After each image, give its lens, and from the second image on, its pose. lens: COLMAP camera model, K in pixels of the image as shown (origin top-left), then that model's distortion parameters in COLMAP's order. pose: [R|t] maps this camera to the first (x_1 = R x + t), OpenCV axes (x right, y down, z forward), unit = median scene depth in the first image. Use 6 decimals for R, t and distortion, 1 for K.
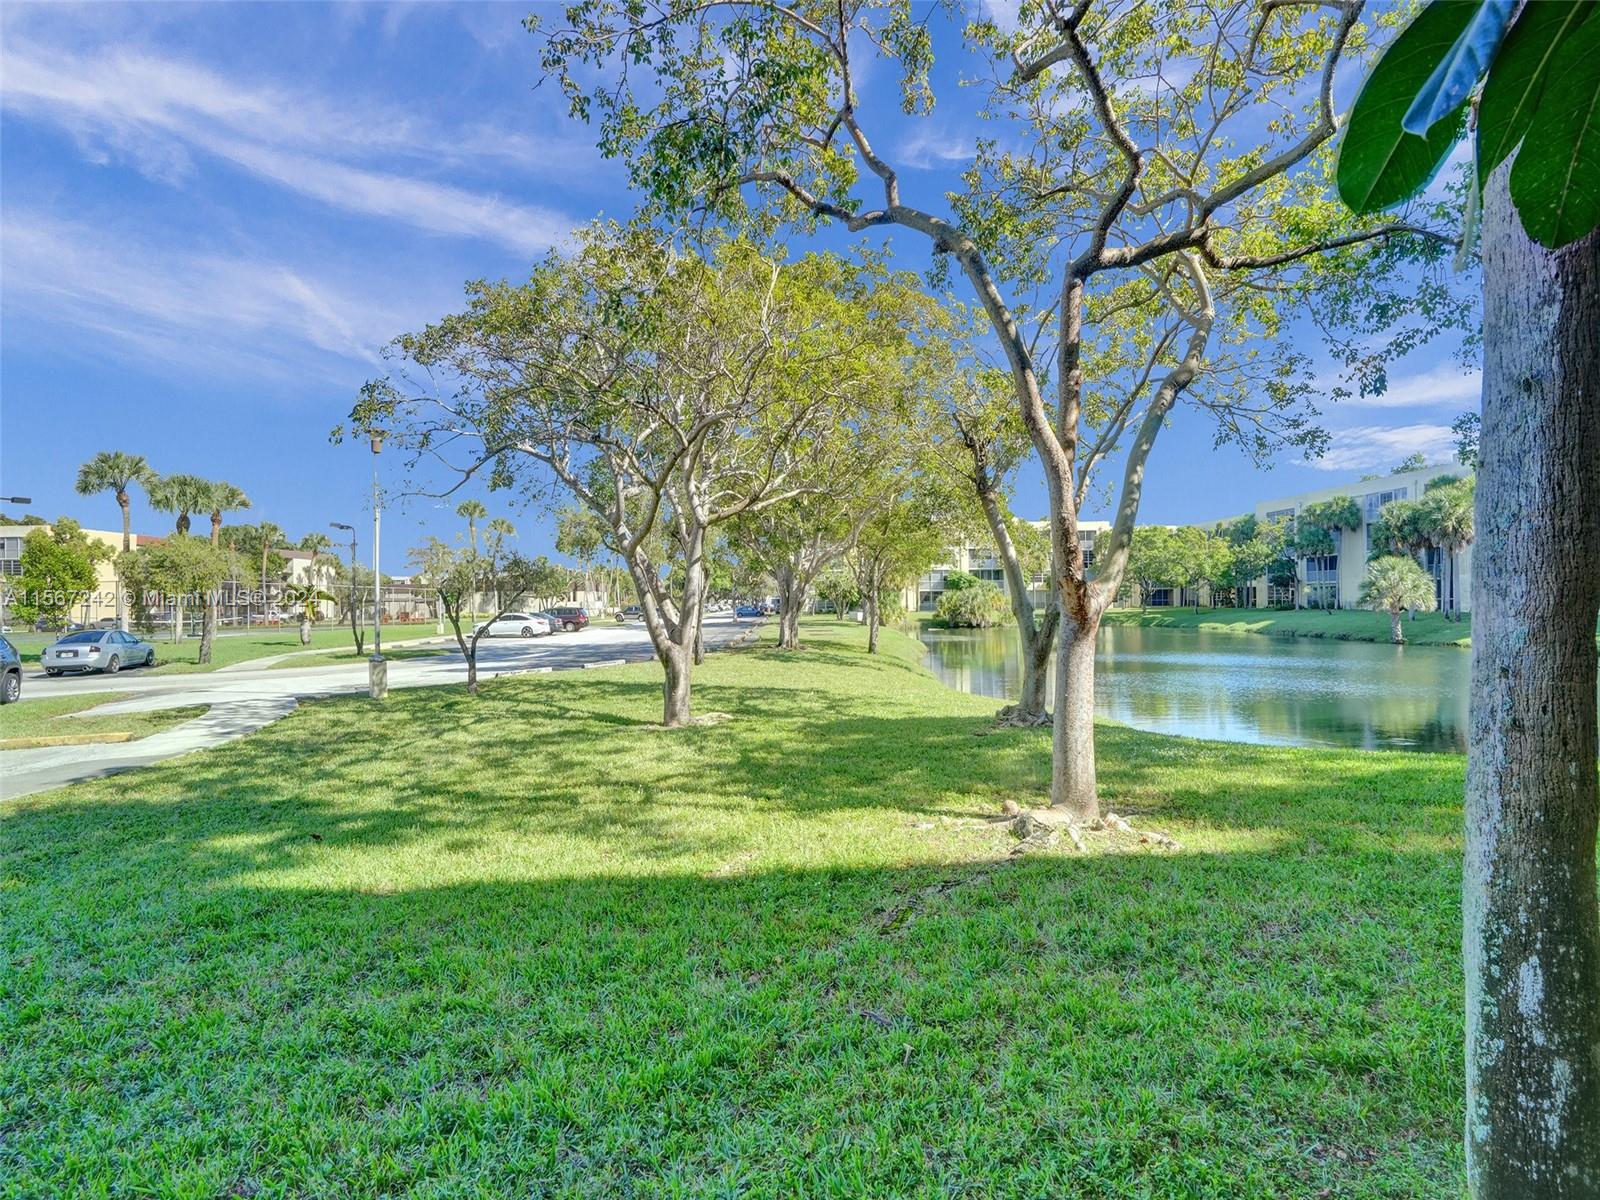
lens RADIAL K [[742.2, 0, 801.6], [0, 742.2, 597.5], [0, 0, 1]] dist [0.000966, 0.000730]
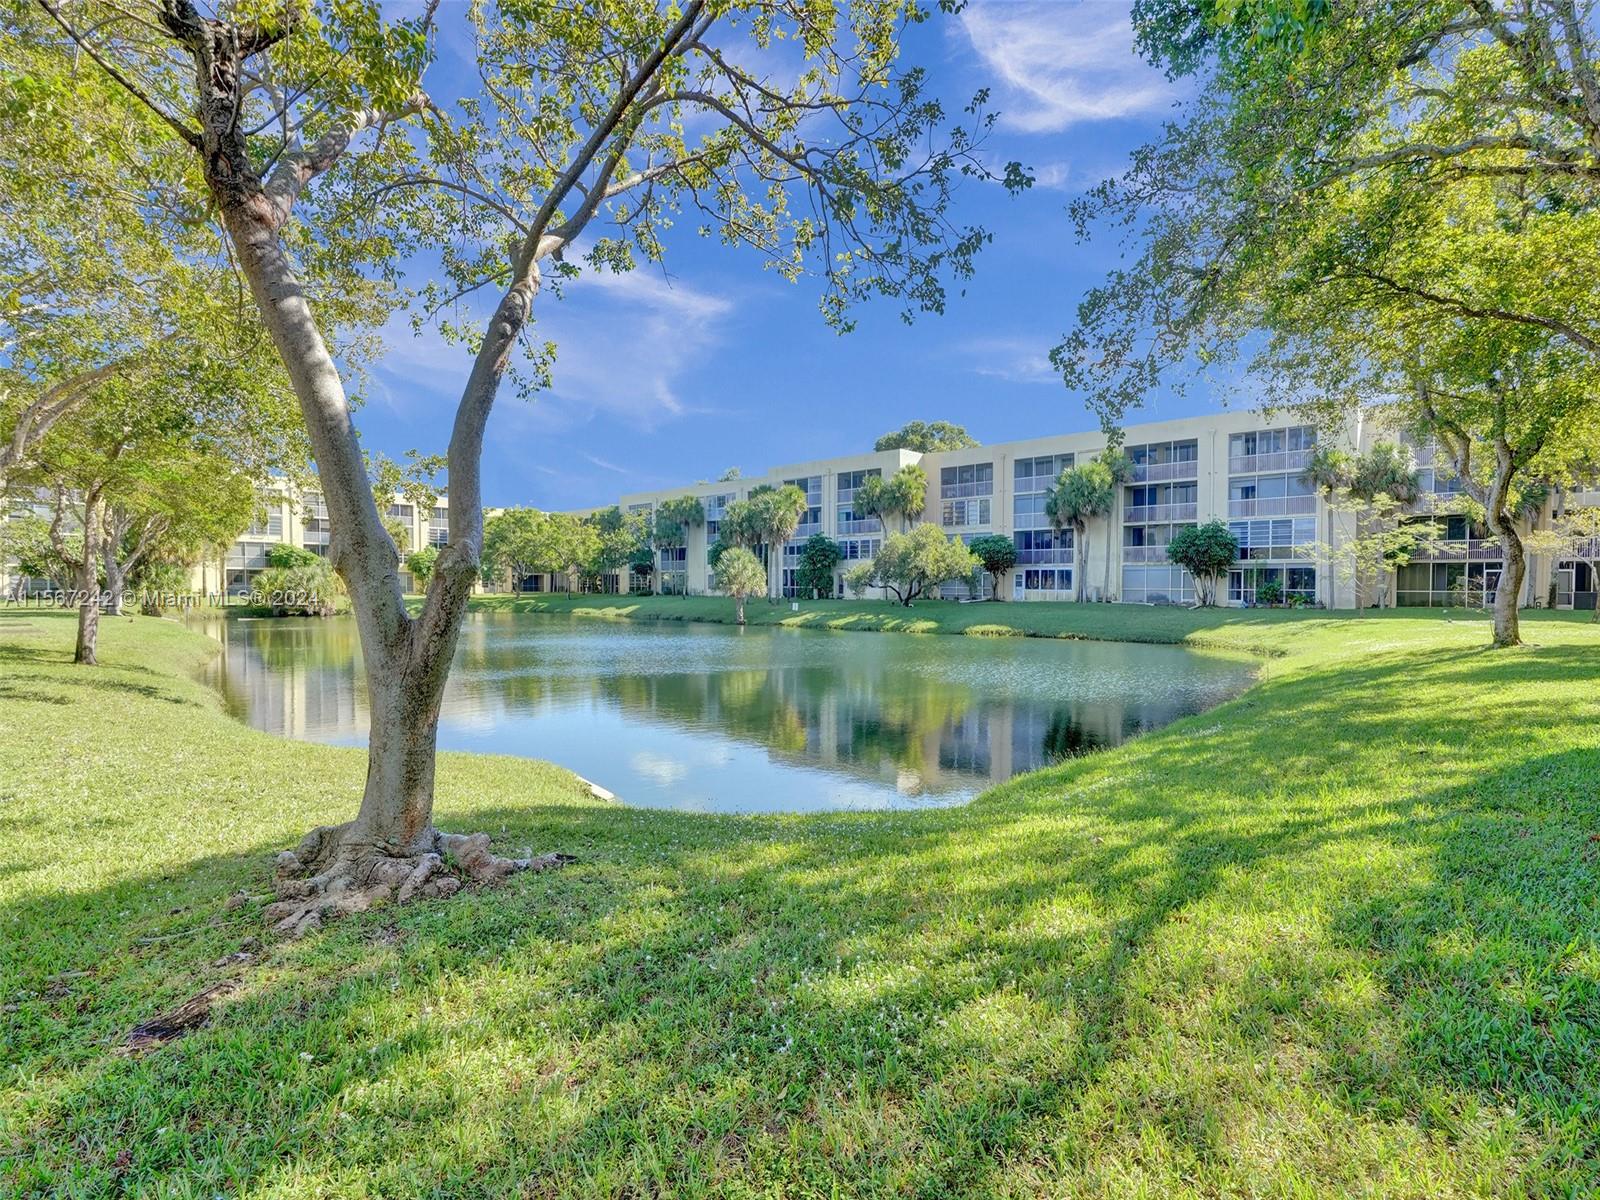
lens RADIAL K [[731.0, 0, 801.6], [0, 731.0, 602.2], [0, 0, 1]] dist [0.000860, 0.000157]
pose [[0.686574, -0.001067, 0.727059, 0.124414], [-0.016475, 0.999719, 0.017025, 0.018611], [-0.726873, -0.023667, 0.686364, 0.406375]]
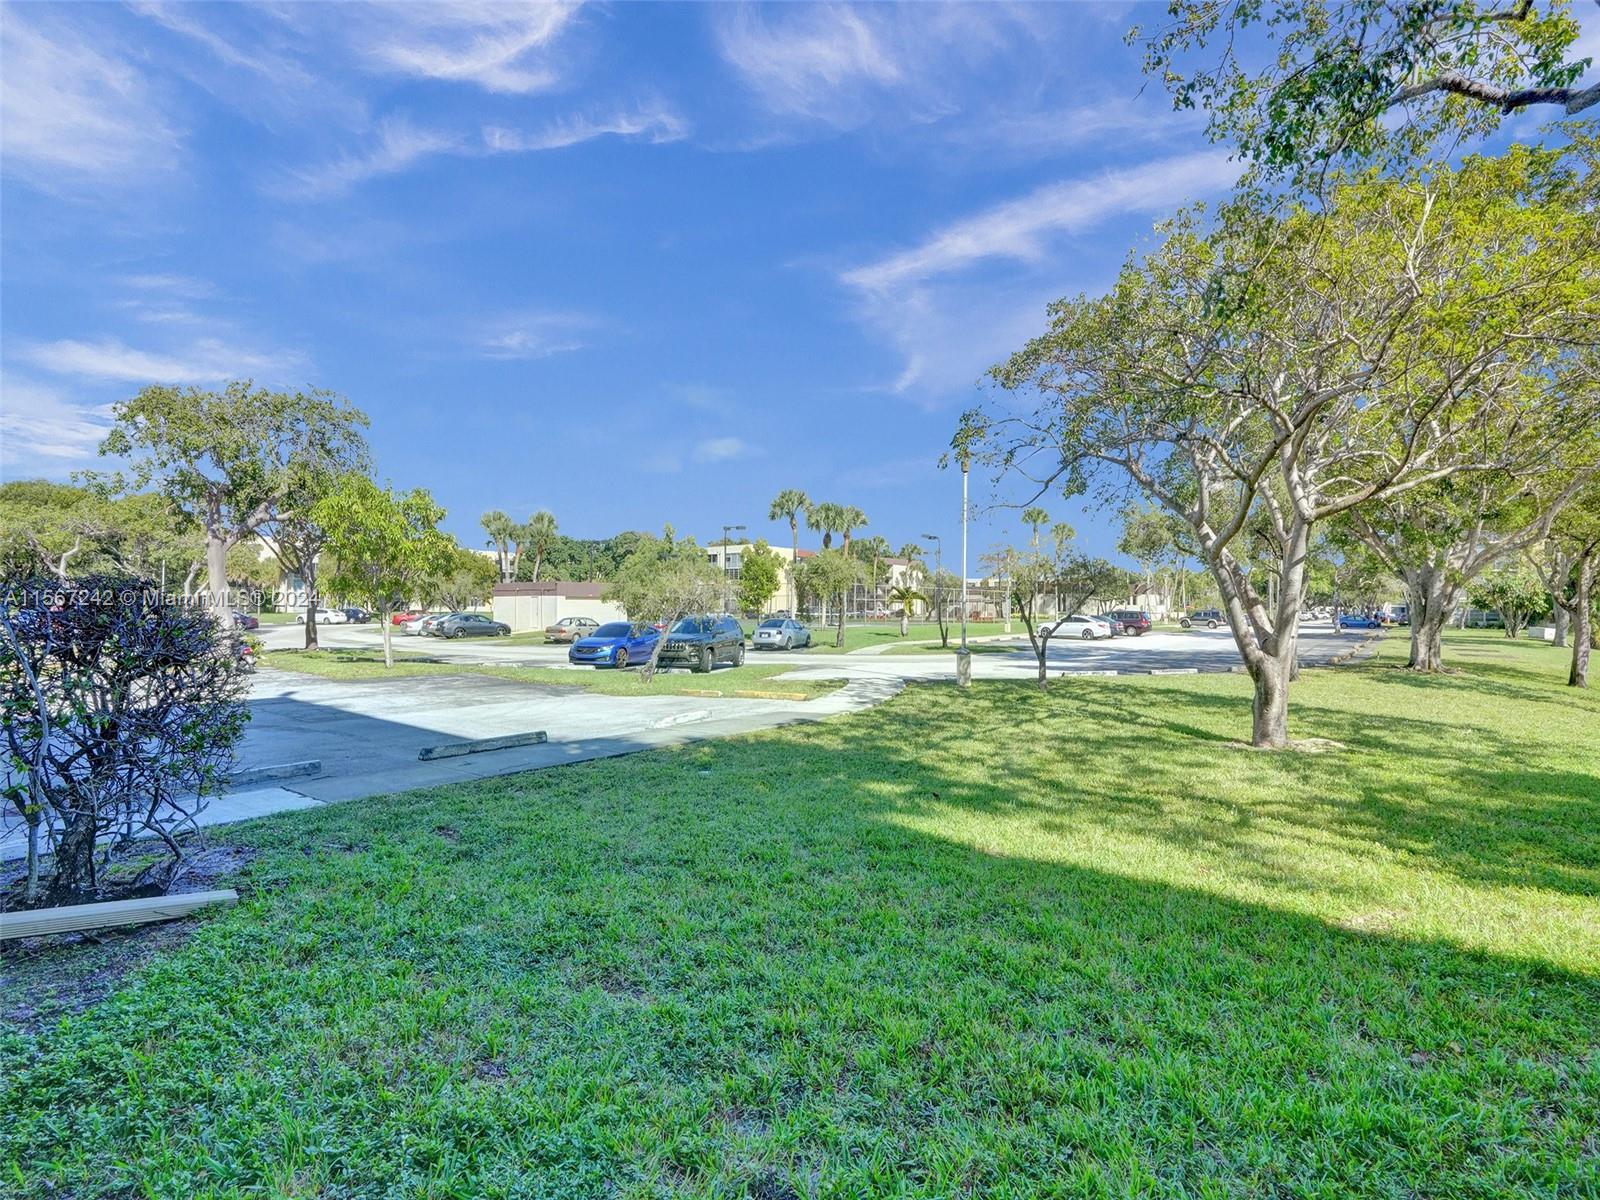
lens RADIAL K [[742.2, 0, 801.6], [0, 742.2, 597.5], [0, 0, 1]] dist [0.000966, 0.000730]
pose [[0.763779, 0.013758, -0.645331, -0.024553], [-0.015719, 0.999873, 0.002712, -0.000318], [0.645286, 0.008072, 0.763898, -0.040836]]
